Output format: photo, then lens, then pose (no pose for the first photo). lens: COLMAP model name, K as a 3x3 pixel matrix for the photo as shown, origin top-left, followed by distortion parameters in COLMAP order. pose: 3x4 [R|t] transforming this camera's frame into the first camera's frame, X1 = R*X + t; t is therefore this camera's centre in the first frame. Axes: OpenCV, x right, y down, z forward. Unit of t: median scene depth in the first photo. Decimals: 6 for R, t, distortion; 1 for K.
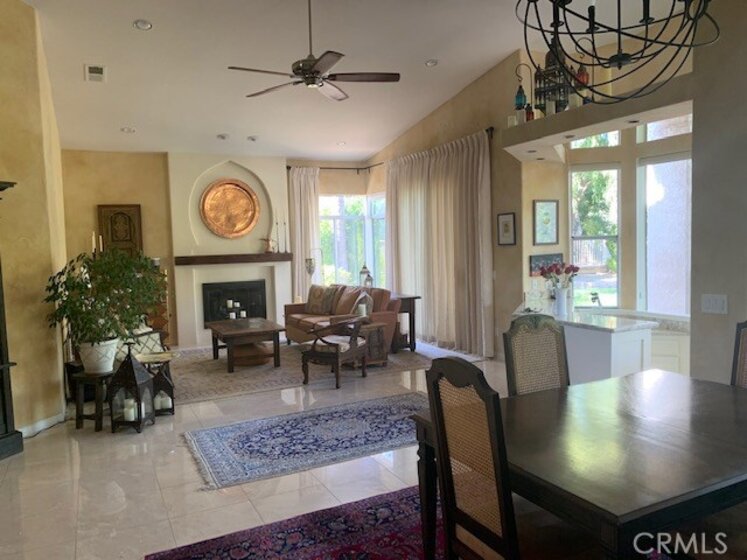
lens RADIAL K [[572.3, 0, 375.0], [0, 572.3, 279.9], [0, 0, 1]] dist [0.010467, -0.003694]
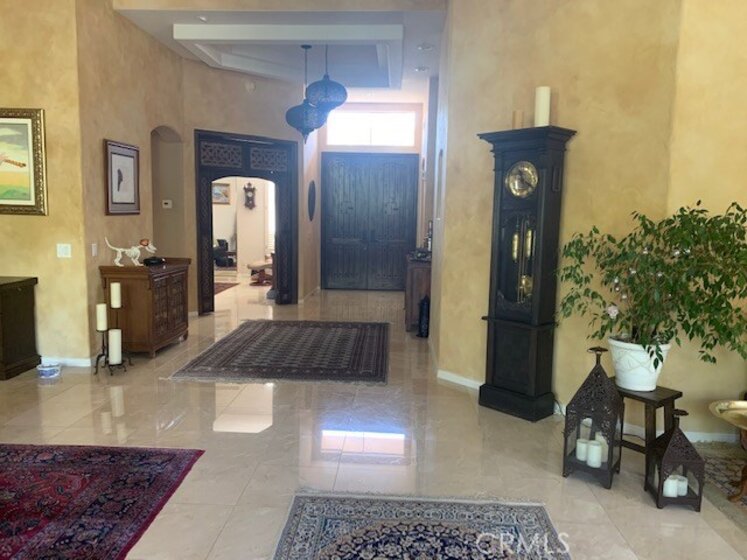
lens RADIAL K [[572.3, 0, 373.8], [0, 572.3, 281.8], [0, 0, 1]] dist [0.010467, -0.003694]
pose [[-0.488089, 0.120147, -0.864485, 0.299511], [-0.061118, 0.983343, 0.171173, -0.073237], [0.870651, 0.136383, -0.472616, 1.258391]]
